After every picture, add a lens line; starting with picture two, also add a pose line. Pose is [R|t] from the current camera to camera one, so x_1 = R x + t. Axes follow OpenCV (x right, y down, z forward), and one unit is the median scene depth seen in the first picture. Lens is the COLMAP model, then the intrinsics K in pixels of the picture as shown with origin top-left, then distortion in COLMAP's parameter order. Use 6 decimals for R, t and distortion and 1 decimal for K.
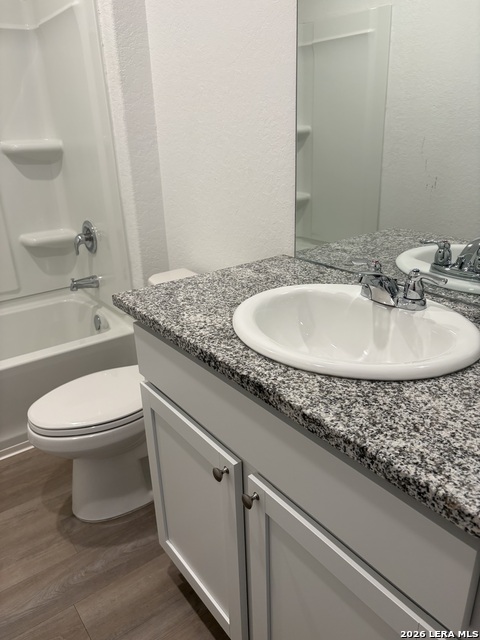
lens RADIAL K [[483.8, 0, 240.2], [0, 483.8, 315.3], [0, 0, 1]] dist [0.066302, -0.097912]
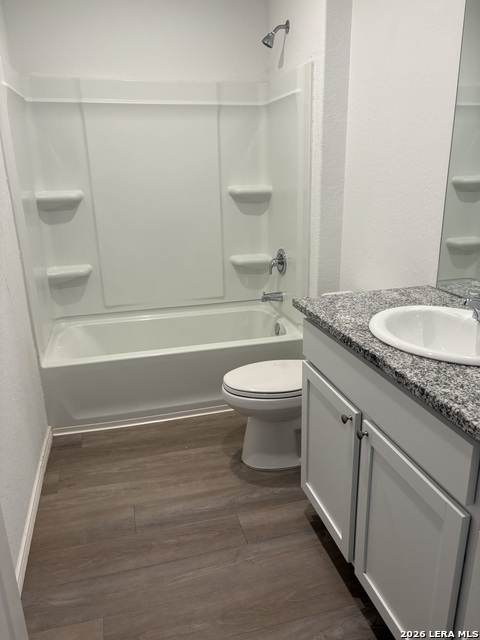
lens RADIAL K [[483.8, 0, 240.2], [0, 483.8, 315.3], [0, 0, 1]] dist [0.066302, -0.097912]
pose [[0.927094, 0.123876, -0.353769, 0.094855], [-0.146665, 0.988447, -0.038239, 0.072303], [0.344945, 0.087336, 0.934551, -0.350342]]
